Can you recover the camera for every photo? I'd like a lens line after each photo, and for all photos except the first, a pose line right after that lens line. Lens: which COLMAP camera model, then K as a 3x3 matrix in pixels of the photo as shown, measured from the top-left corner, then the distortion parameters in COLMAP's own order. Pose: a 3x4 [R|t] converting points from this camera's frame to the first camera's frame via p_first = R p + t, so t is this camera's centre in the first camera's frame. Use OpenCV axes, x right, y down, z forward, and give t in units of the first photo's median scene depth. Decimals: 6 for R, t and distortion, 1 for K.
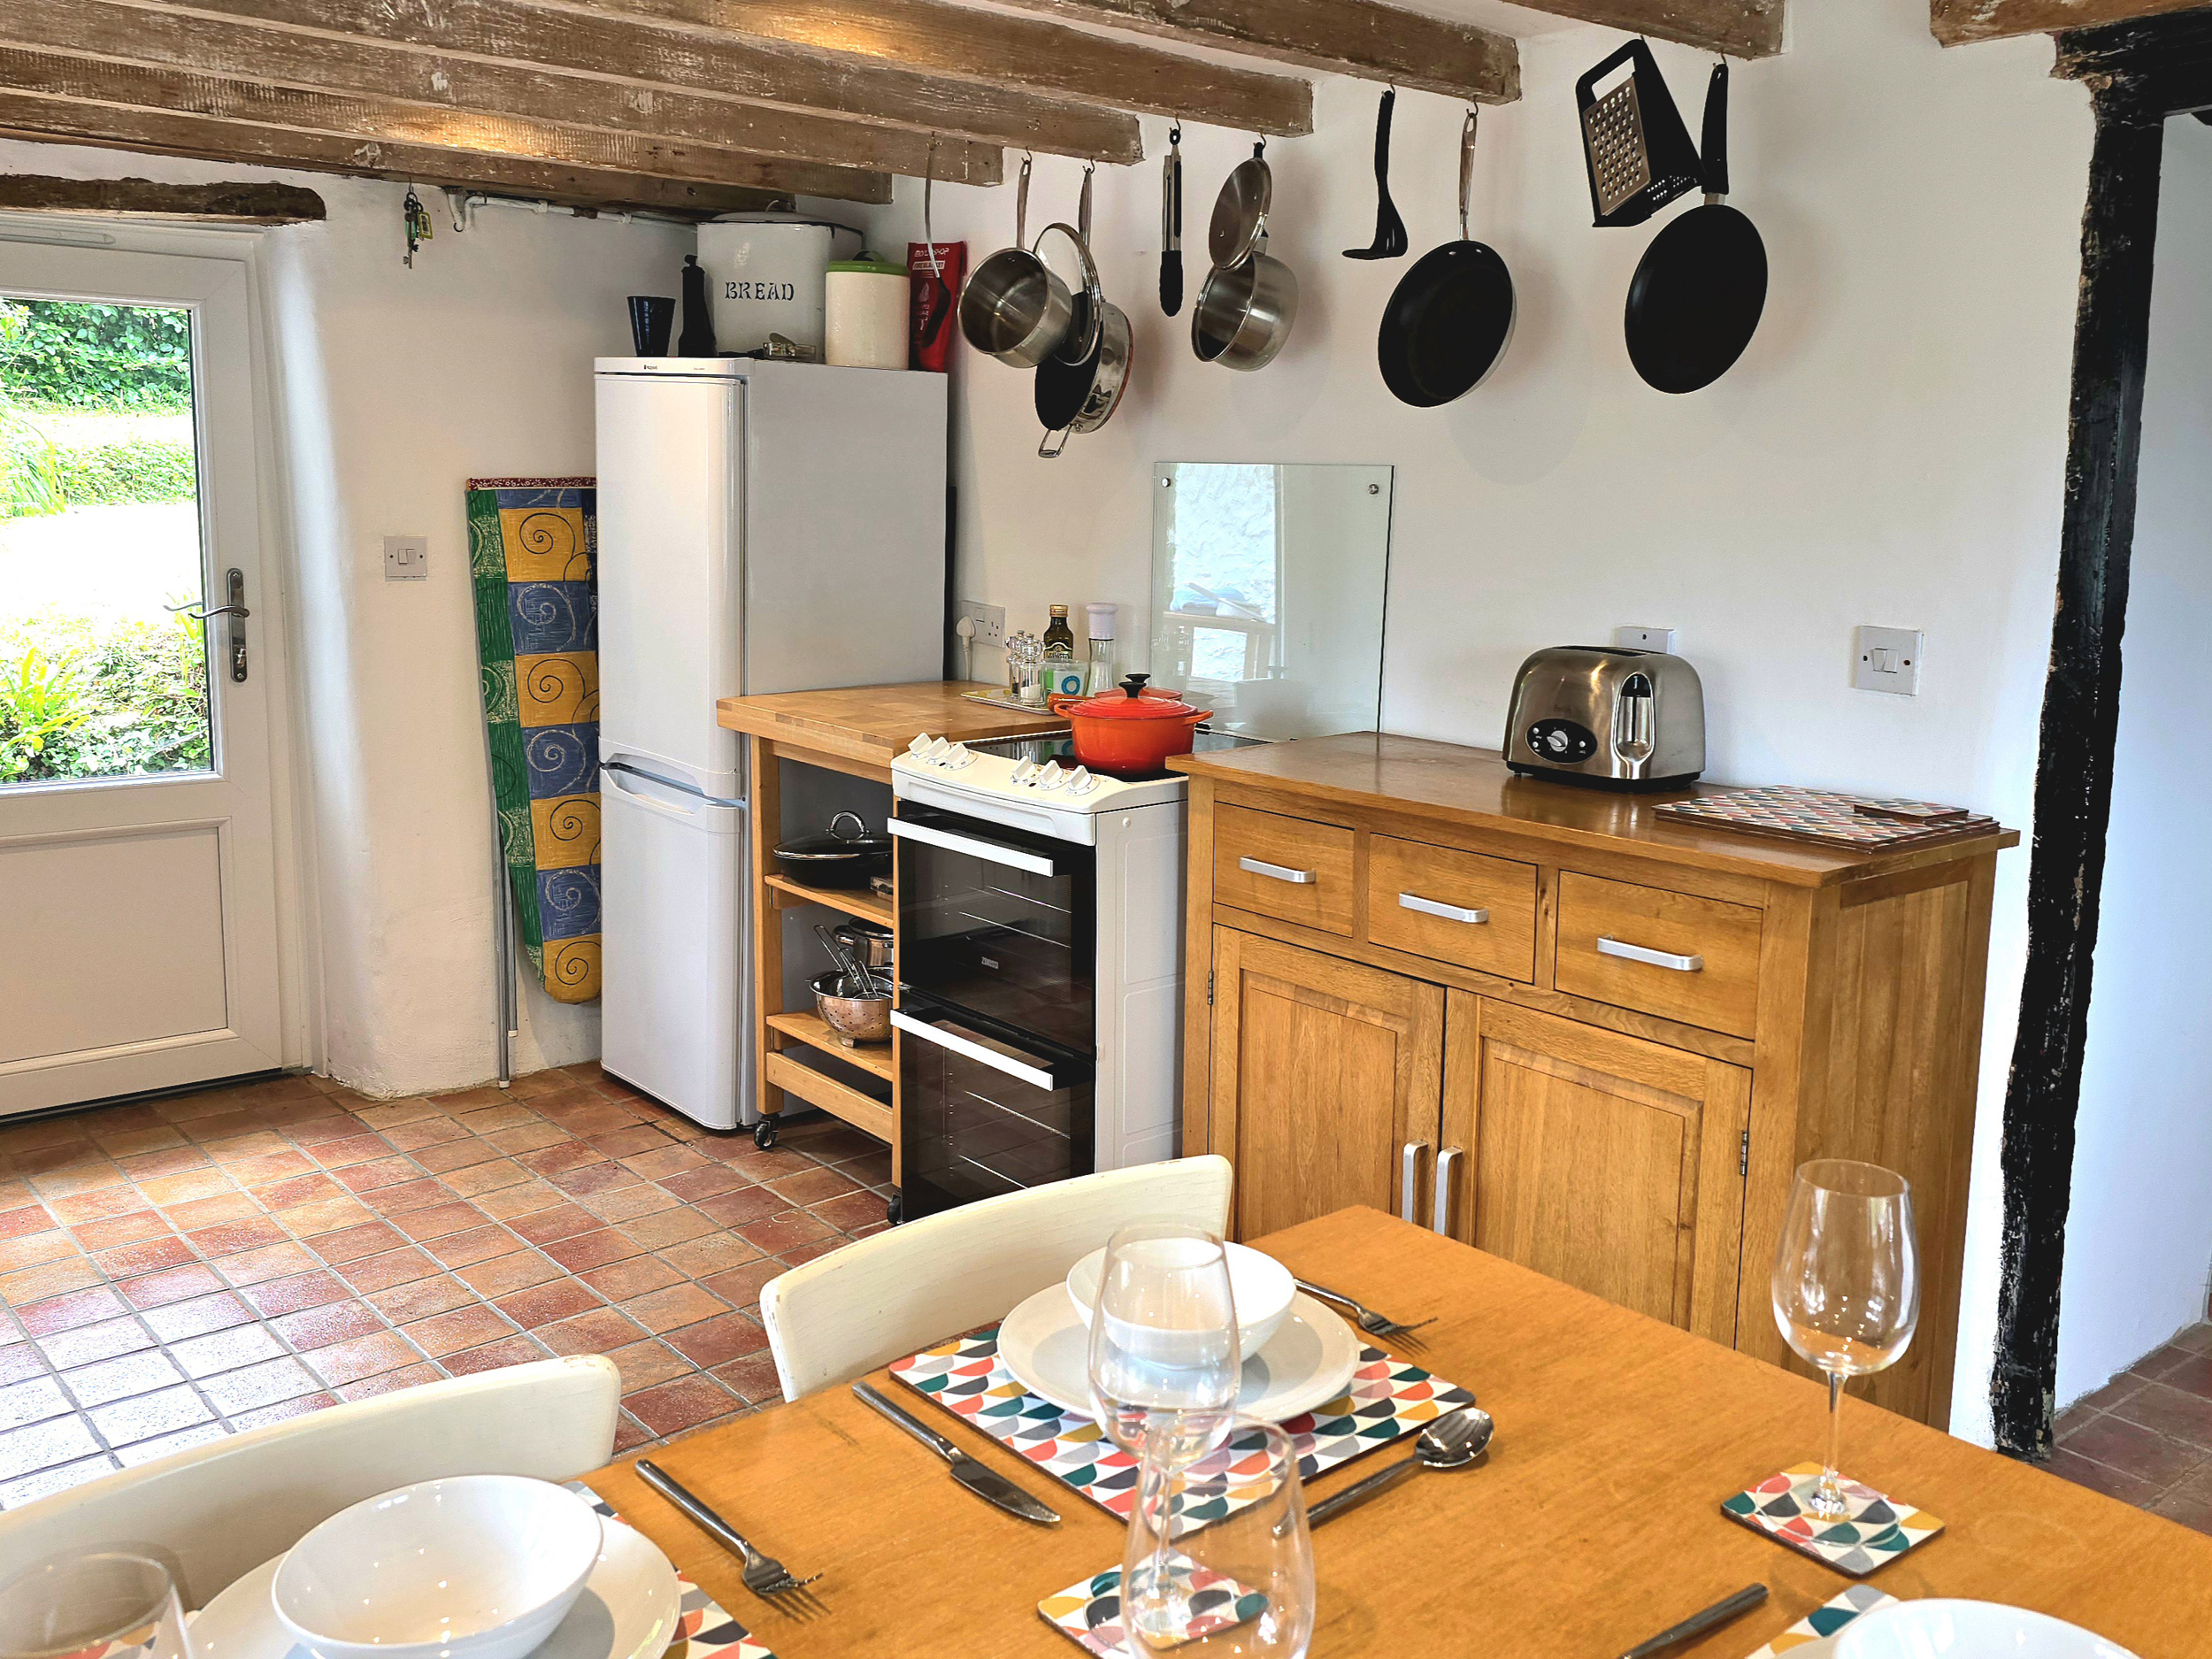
lens RADIAL K [[1983.8, 0, 1106.0], [0, 1983.8, 829.5], [0, 0, 1]] dist [0.084530, -0.070060]
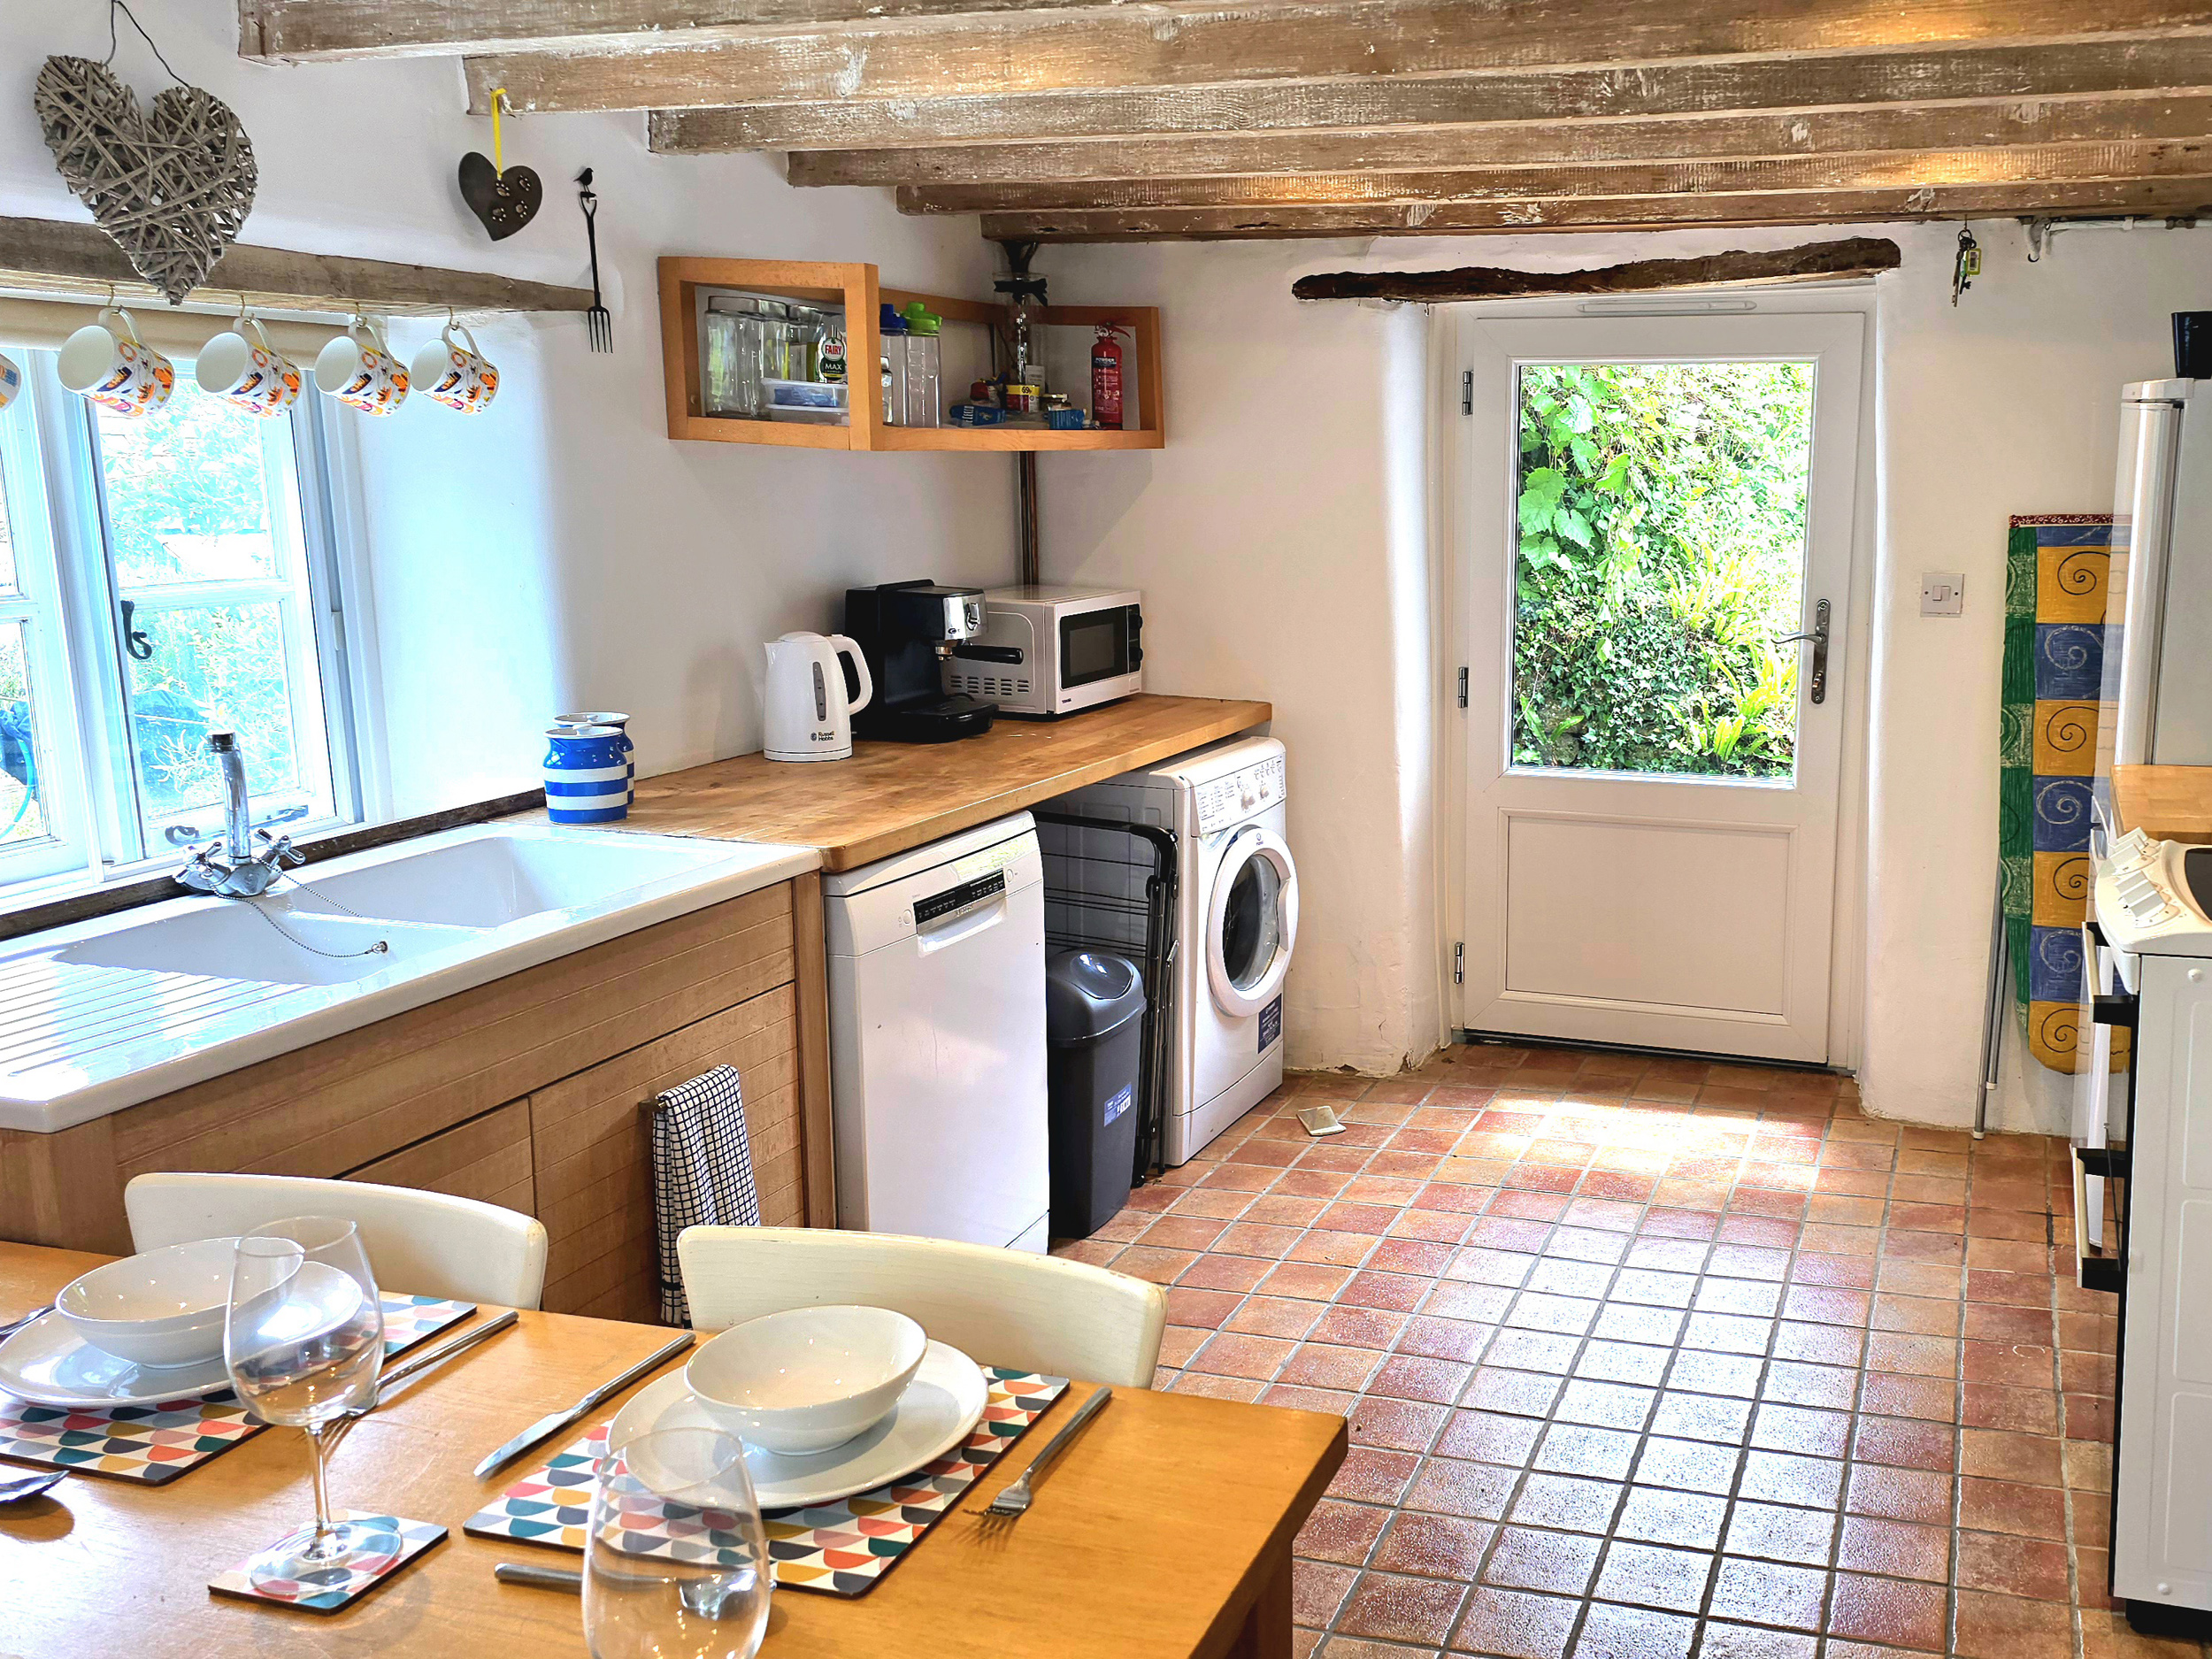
lens RADIAL K [[1836.1, 0, 1106.0], [0, 1836.1, 829.5], [0, 0, 1]] dist [0.051450, 0.002590]
pose [[0.565489, 0.147105, -0.811531, 0.199408], [-0.147558, 0.986134, 0.075934, -0.029587], [0.811449, 0.076808, 0.579354, 0.135643]]
